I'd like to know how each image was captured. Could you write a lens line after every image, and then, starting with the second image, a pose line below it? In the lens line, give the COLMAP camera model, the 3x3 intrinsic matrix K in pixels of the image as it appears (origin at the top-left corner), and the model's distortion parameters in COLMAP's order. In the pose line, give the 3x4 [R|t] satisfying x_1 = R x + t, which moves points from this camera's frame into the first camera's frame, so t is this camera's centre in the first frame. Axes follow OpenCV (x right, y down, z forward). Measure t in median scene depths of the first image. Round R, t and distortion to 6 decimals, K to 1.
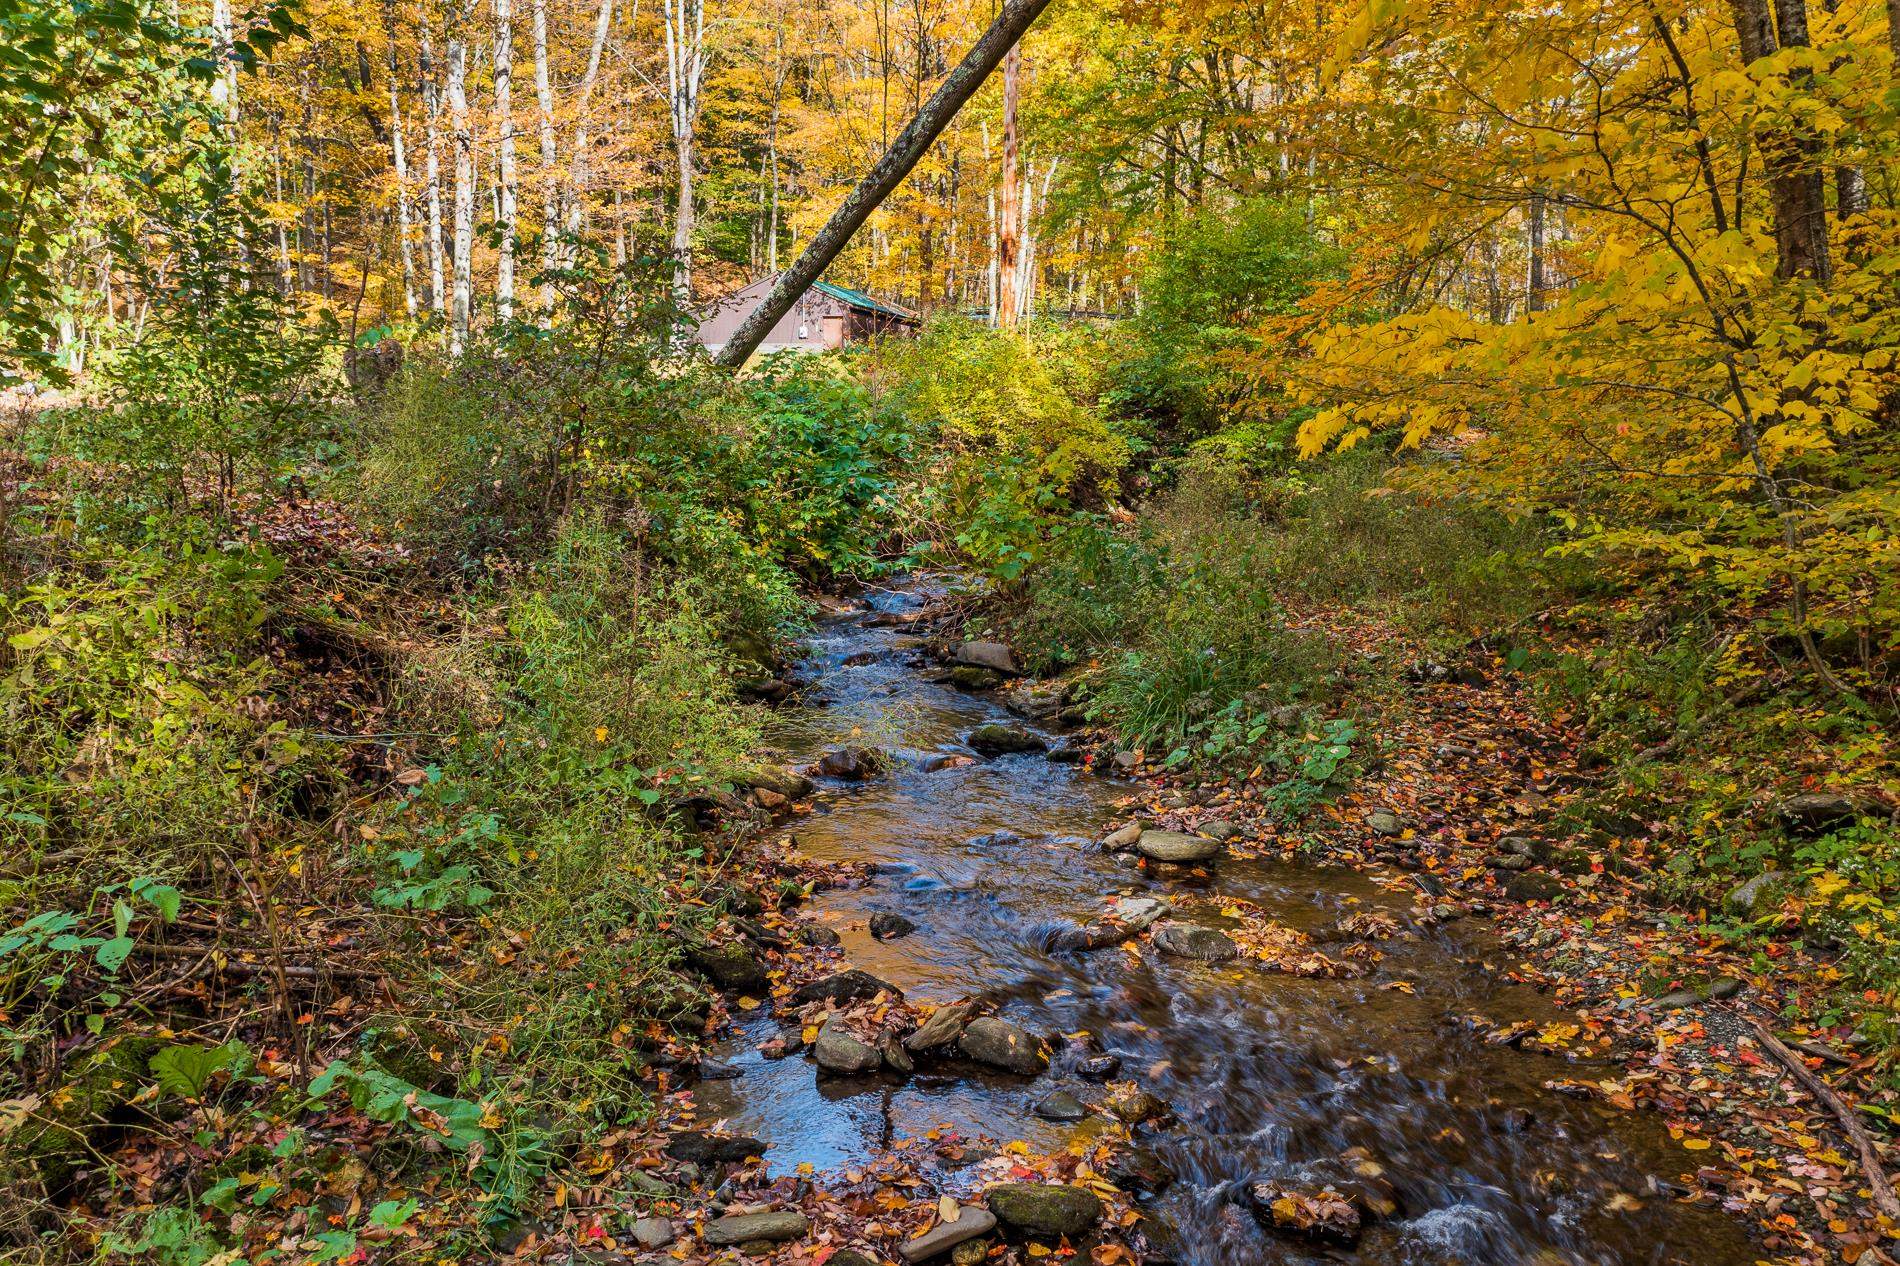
lens RADIAL K [[1482.6, 0, 950.0], [0, 1482.6, 633.0], [0, 0, 1]] dist [0.012707, 0.013230]
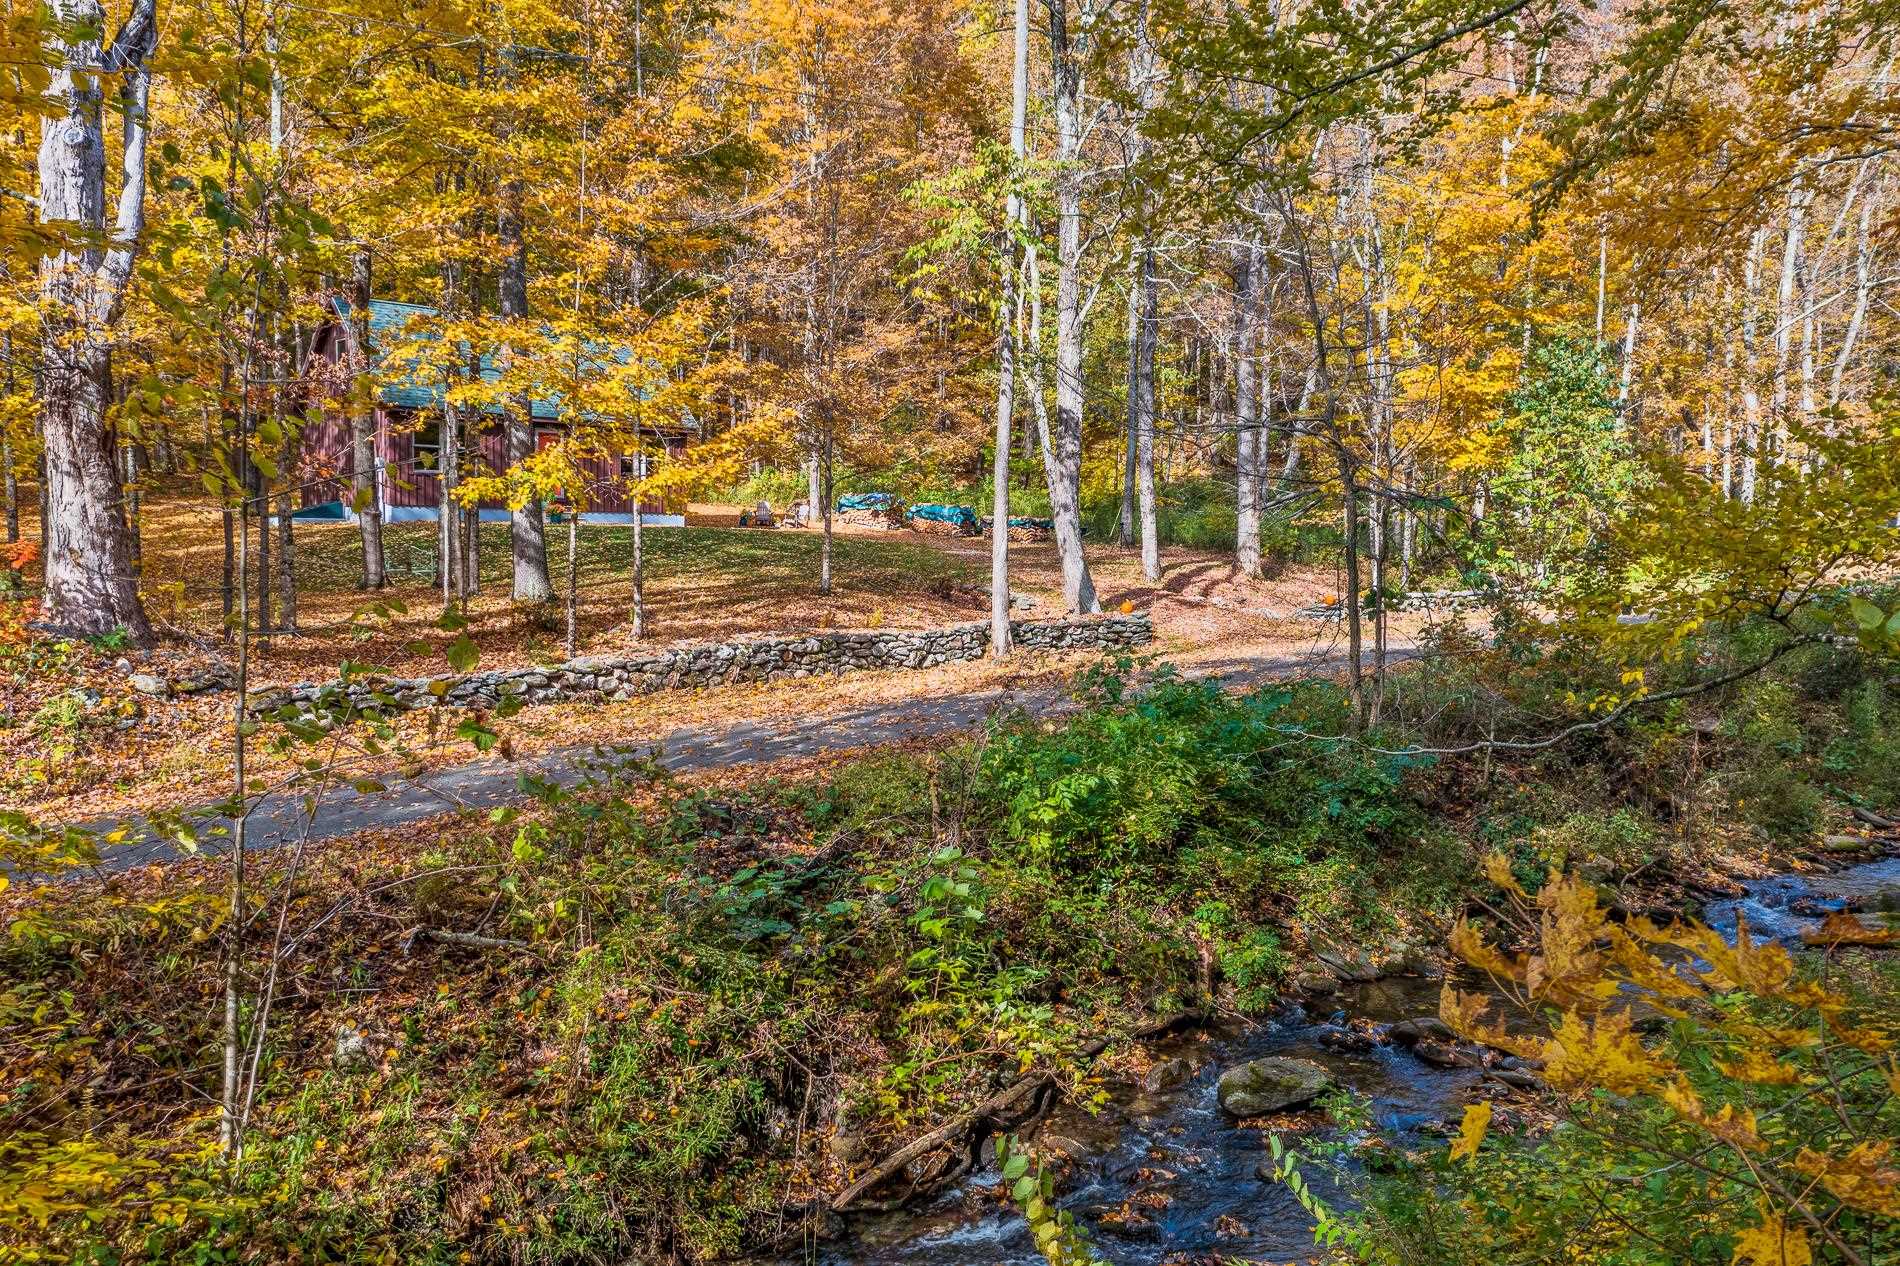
lens RADIAL K [[1482.6, 0, 950.0], [0, 1482.6, 633.0], [0, 0, 1]] dist [0.012707, 0.013230]
pose [[0.738521, 0.044375, -0.672768, 0.156126], [-0.099722, 0.994046, -0.043901, 0.055245], [0.666815, 0.099511, 0.738550, -0.965719]]
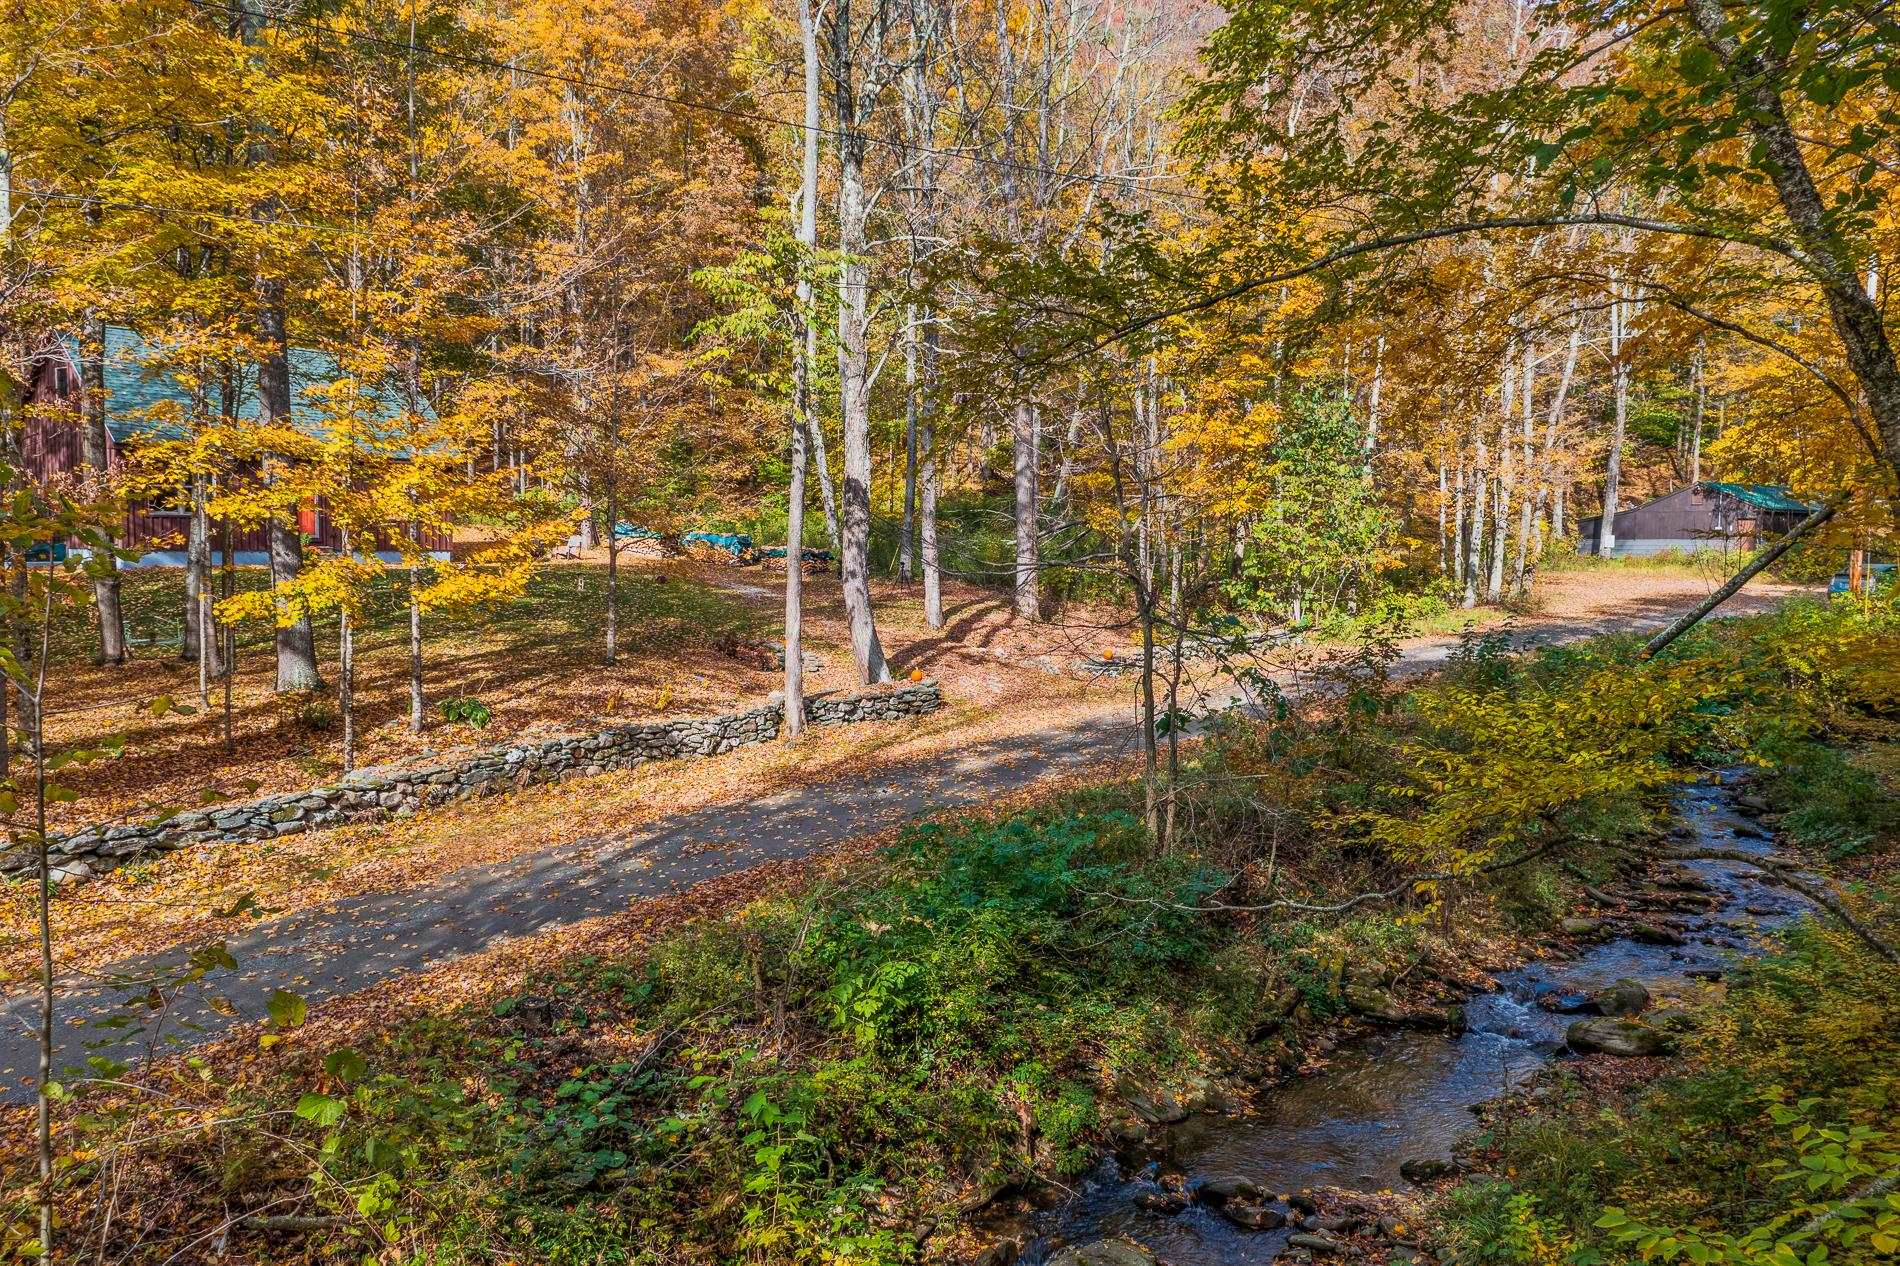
lens RADIAL K [[1482.6, 0, 950.0], [0, 1482.6, 633.0], [0, 0, 1]] dist [0.012707, 0.013230]
pose [[0.834353, 0.042435, -0.549595, 0.140927], [-0.085518, 0.994926, -0.053007, -0.010546], [0.544557, 0.091227, 0.833748, -0.988223]]
